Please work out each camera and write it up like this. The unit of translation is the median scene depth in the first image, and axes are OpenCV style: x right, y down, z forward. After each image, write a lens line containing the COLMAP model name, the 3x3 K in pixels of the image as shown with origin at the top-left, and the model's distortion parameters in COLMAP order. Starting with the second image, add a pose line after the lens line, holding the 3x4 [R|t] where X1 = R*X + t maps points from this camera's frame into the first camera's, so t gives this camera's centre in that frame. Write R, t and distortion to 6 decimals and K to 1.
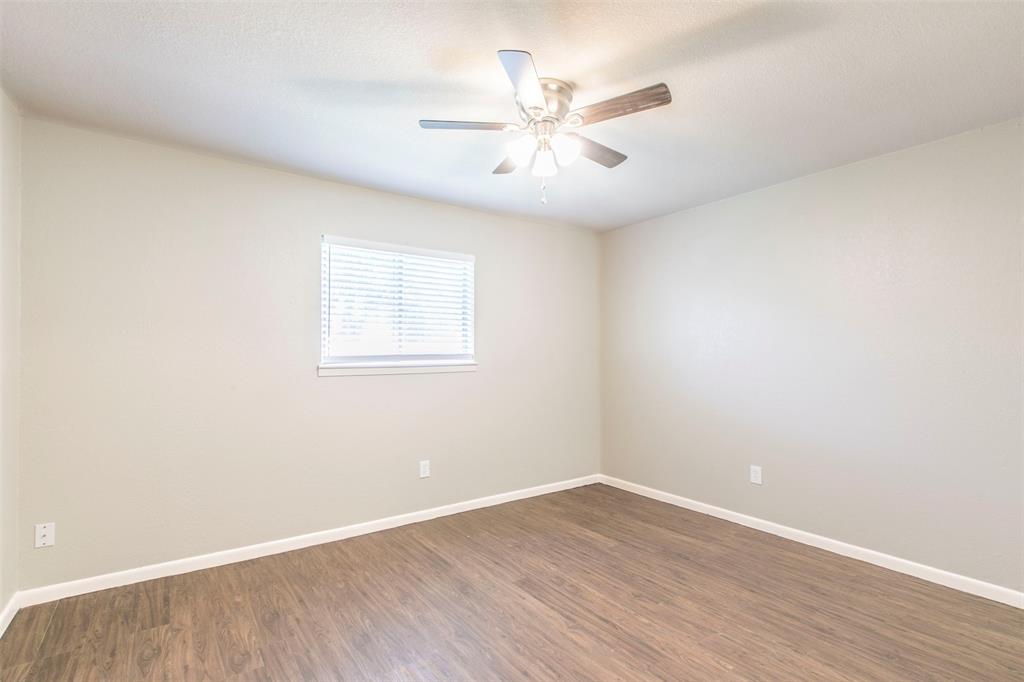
lens RADIAL K [[477.0, 0, 505.3], [0, 477.0, 343.0], [0, 0, 1]] dist [-0.012385, 0.000799]
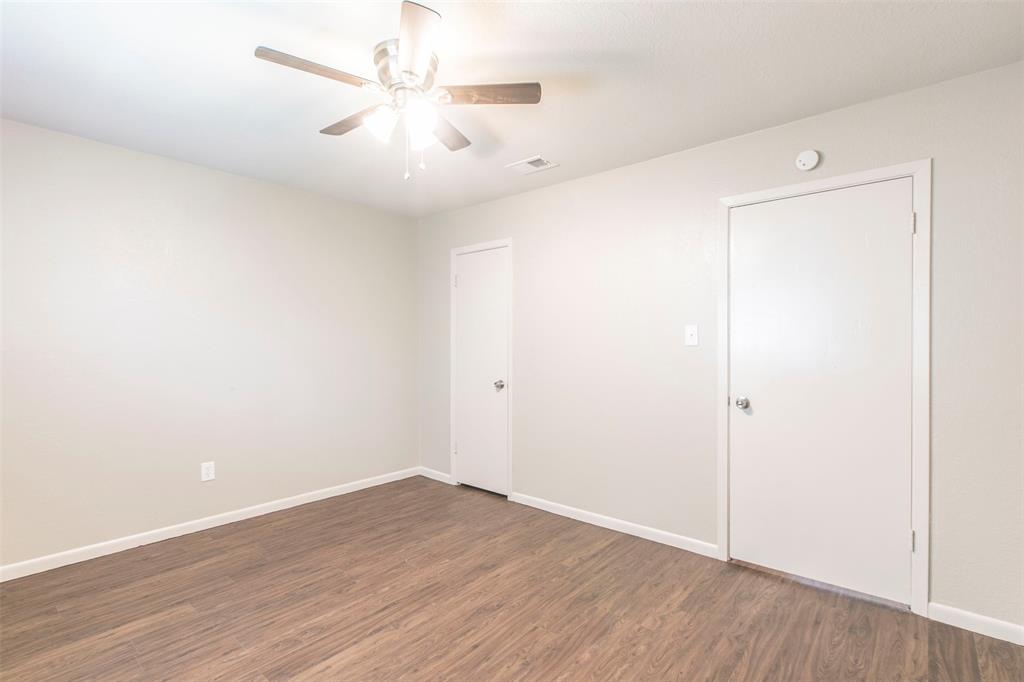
lens RADIAL K [[477.0, 0, 519.6], [0, 477.0, 342.2], [0, 0, 1]] dist [-0.012385, 0.000799]
pose [[-0.241752, -0.003871, 0.970330, -0.710701], [-0.018416, 0.999830, -0.000599, 0.009659], [-0.970163, -0.018014, -0.241782, 0.825504]]
